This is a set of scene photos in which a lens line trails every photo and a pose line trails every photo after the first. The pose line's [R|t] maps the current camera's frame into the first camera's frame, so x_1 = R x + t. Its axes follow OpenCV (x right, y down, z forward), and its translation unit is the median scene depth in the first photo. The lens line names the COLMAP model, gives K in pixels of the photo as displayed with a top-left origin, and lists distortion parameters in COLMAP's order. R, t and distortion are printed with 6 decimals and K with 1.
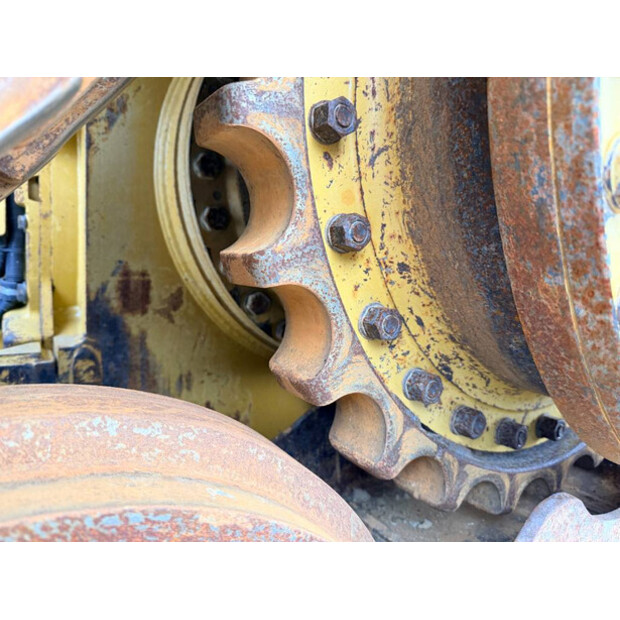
lens RADIAL K [[445.3, 0, 310.0], [0, 445.3, 310.0], [0, 0, 1]] dist [-0.002475, -0.005234]
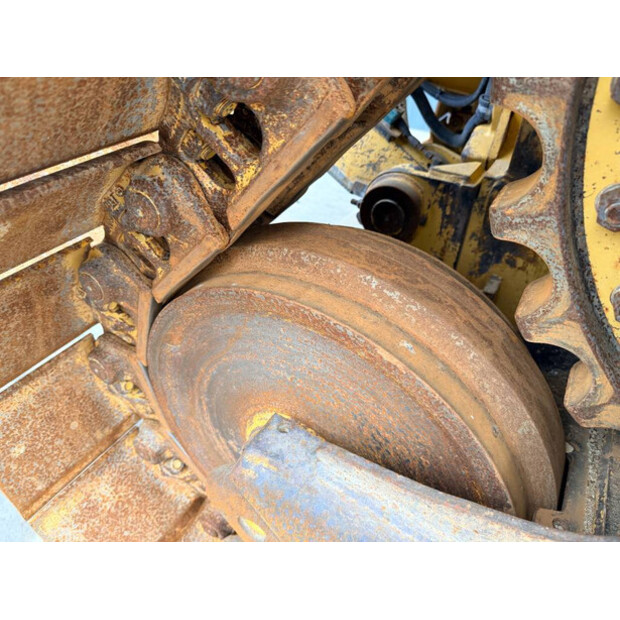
lens RADIAL K [[445.3, 0, 310.0], [0, 445.3, 310.0], [0, 0, 1]] dist [-0.002475, -0.005234]
pose [[0.453827, 0.523975, -0.720758, 0.648171], [-0.110730, 0.835741, 0.537844, -0.477131], [0.884183, -0.164279, 0.437301, -0.020038]]
